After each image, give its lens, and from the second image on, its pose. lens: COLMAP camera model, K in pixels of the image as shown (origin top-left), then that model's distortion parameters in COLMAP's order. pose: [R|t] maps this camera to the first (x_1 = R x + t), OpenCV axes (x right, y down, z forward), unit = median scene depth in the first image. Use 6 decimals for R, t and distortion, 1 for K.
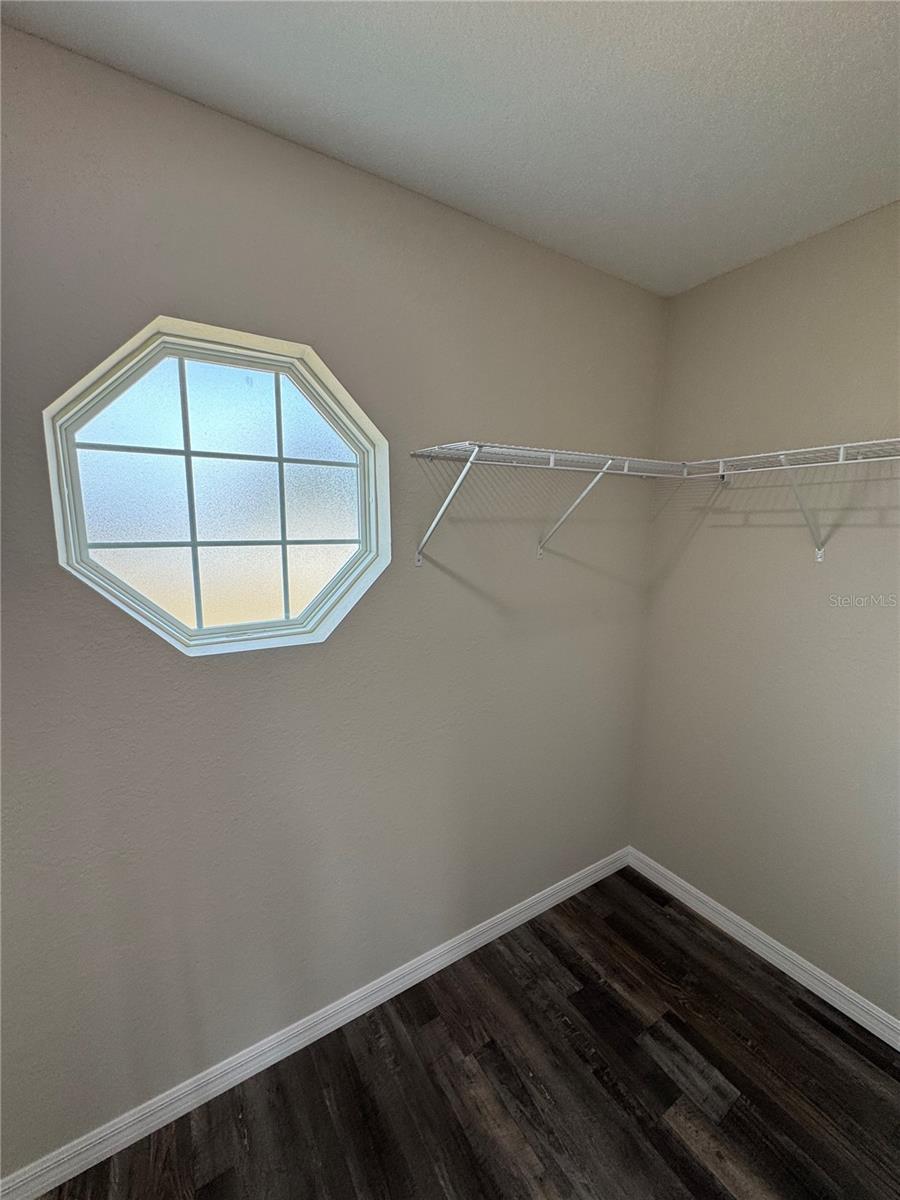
lens RADIAL K [[481.4, 0, 451.2], [0, 481.4, 601.0], [0, 0, 1]] dist [-0.005826, 0.001456]
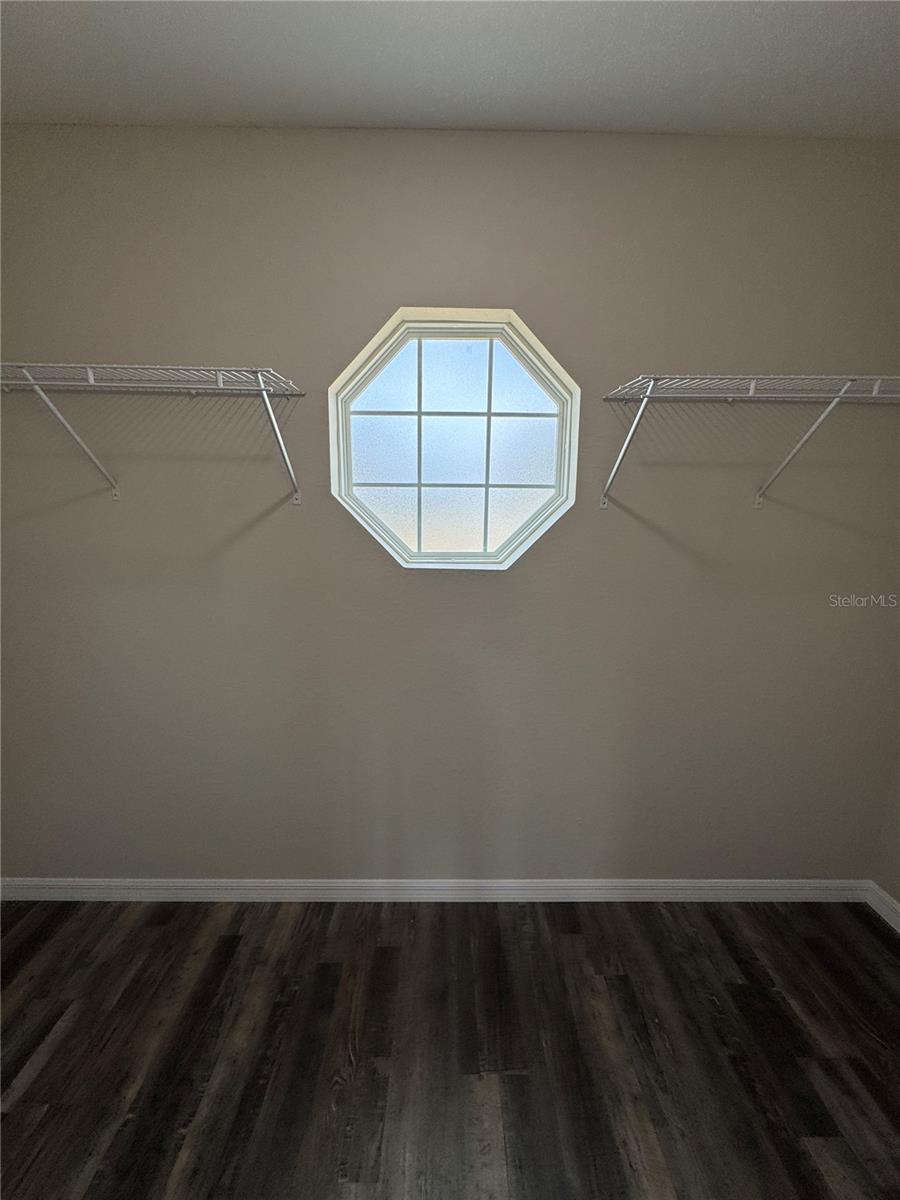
lens RADIAL K [[481.4, 0, 447.7], [0, 481.4, 598.7], [0, 0, 1]] dist [-0.005826, 0.001456]
pose [[0.850268, 0.110052, -0.514717, 0.210076], [-0.087141, 0.993835, 0.068544, 0.081633], [0.519087, -0.013428, 0.854616, -0.067143]]
